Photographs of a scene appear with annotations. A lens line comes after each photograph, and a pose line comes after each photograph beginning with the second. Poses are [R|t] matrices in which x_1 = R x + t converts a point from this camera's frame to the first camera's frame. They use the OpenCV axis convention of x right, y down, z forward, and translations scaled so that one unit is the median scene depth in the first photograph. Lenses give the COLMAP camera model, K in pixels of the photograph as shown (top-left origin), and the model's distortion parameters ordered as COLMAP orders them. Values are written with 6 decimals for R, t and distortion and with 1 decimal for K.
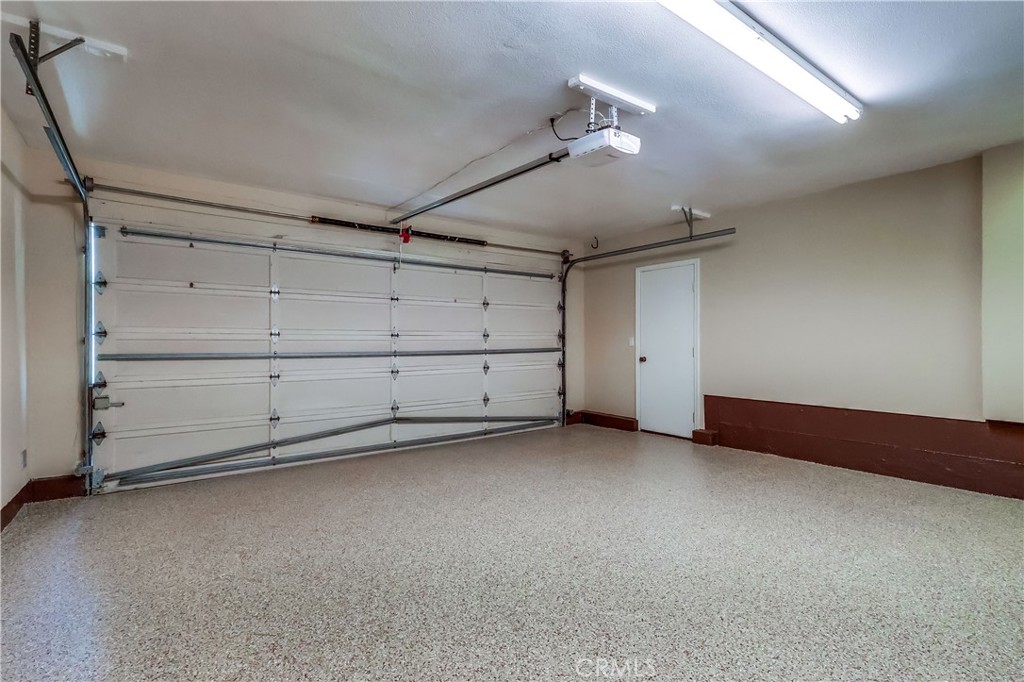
lens RADIAL K [[475.2, 0, 512.6], [0, 475.2, 340.7], [0, 0, 1]] dist [0.017522, 0.001199]
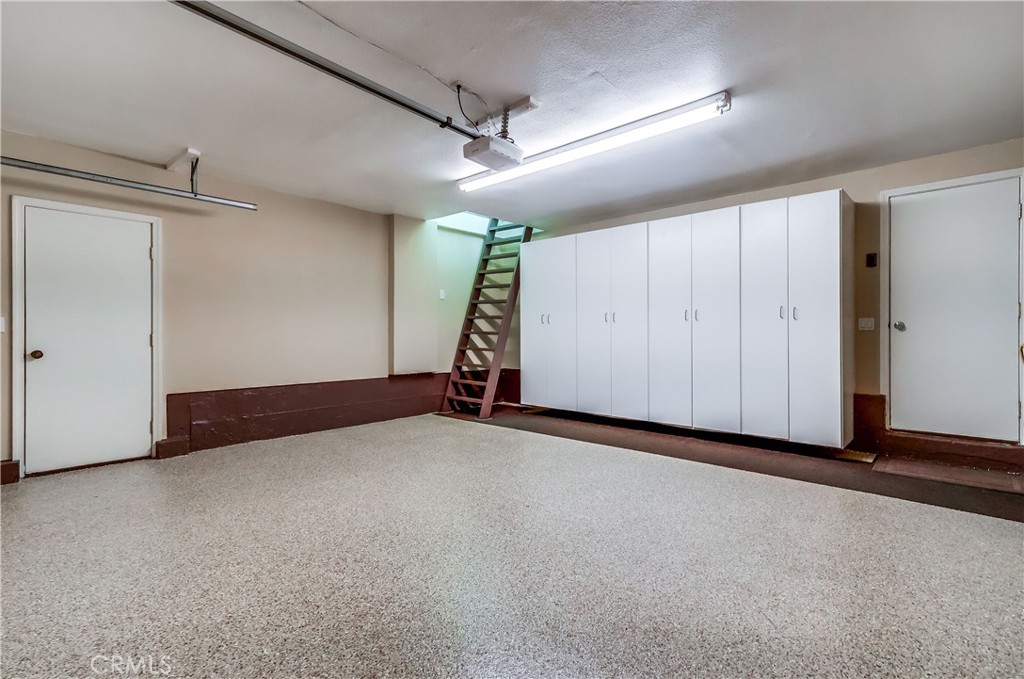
lens RADIAL K [[475.2, 0, 513.3], [0, 475.2, 337.7], [0, 0, 1]] dist [0.017522, 0.001199]
pose [[-0.173789, -0.006091, 0.984764, -0.477197], [-0.002031, 0.999981, 0.005827, 0.015075], [-0.984781, -0.000988, -0.173798, 0.582950]]
